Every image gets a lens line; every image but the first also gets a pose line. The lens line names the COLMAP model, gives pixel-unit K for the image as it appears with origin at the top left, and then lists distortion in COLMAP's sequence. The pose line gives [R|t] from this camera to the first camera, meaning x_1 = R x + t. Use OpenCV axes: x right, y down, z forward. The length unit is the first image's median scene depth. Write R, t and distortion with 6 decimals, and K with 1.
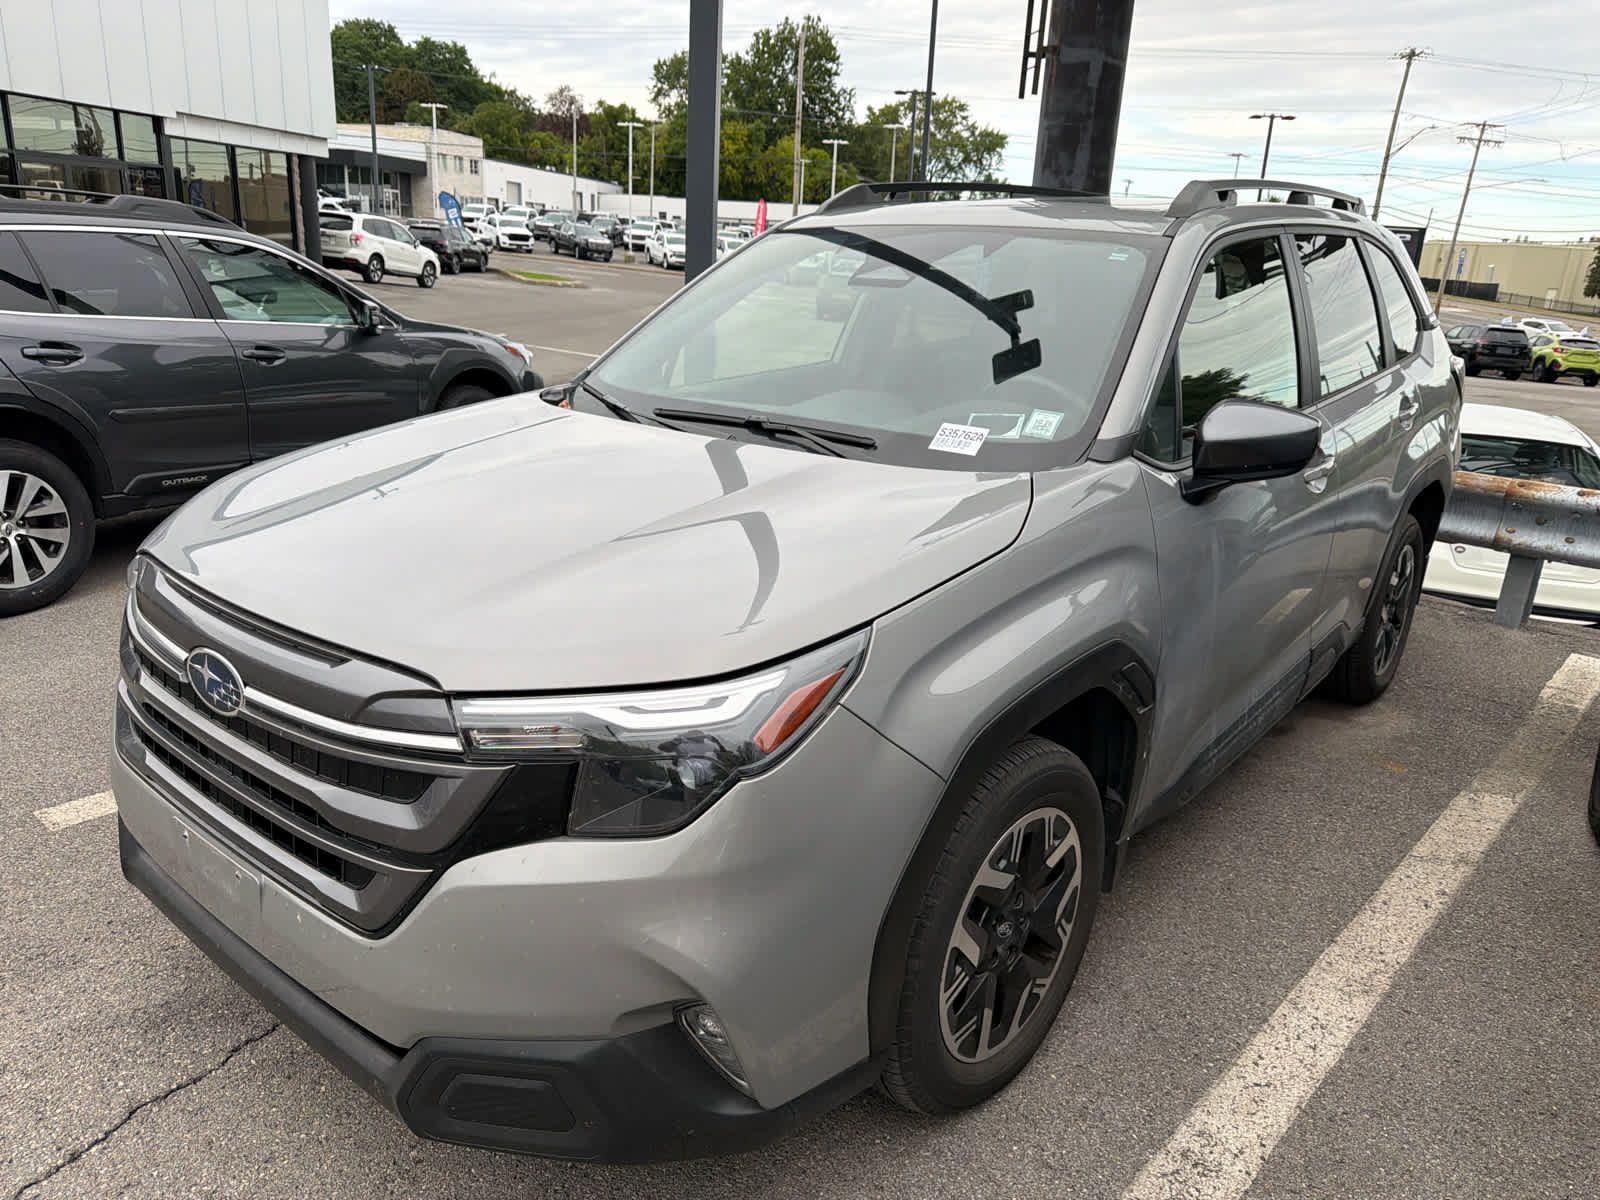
lens RADIAL K [[1145.0, 0, 797.7], [0, 1145.0, 605.1], [0, 0, 1]] dist [0.000292, -0.007819]
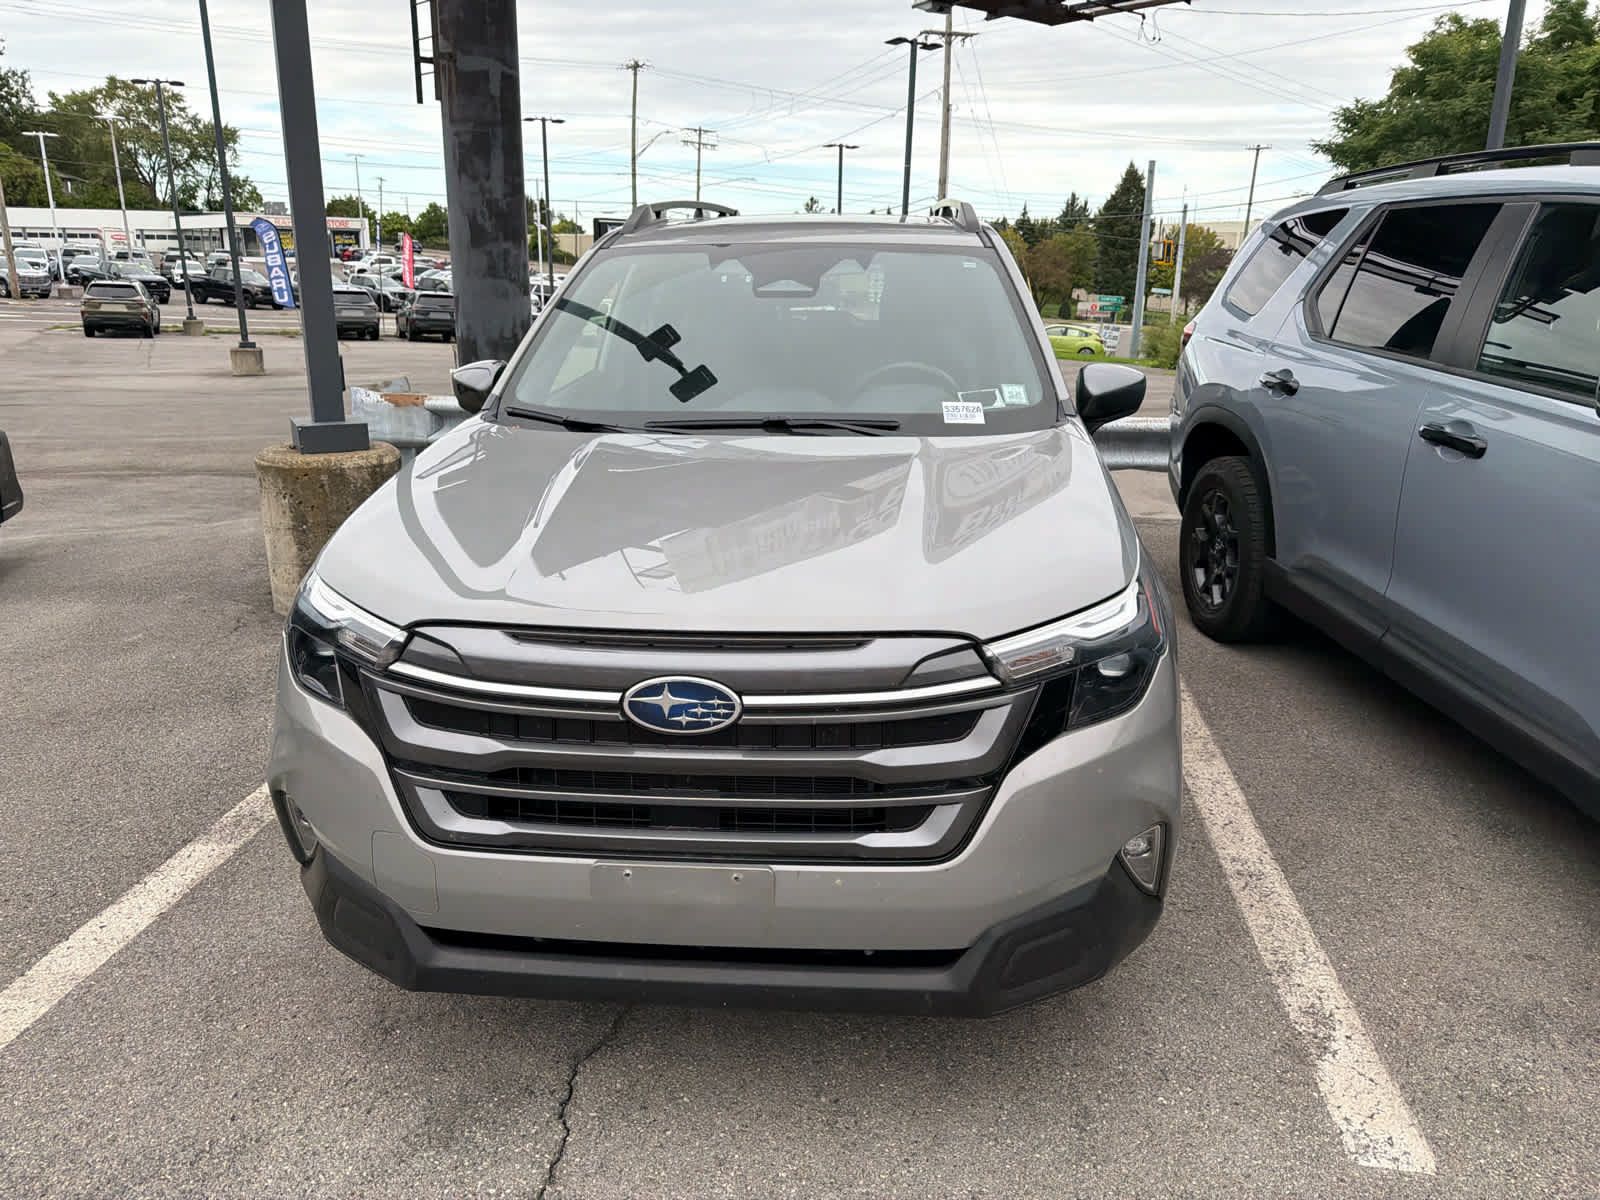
lens RADIAL K [[1145.0, 0, 797.7], [0, 1145.0, 605.1], [0, 0, 1]] dist [0.000292, -0.007819]
pose [[0.819495, -0.199165, 0.537366, -0.399612], [0.197747, 0.978351, 0.061040, -0.027287], [-0.537889, 0.056240, 0.841138, 0.023762]]
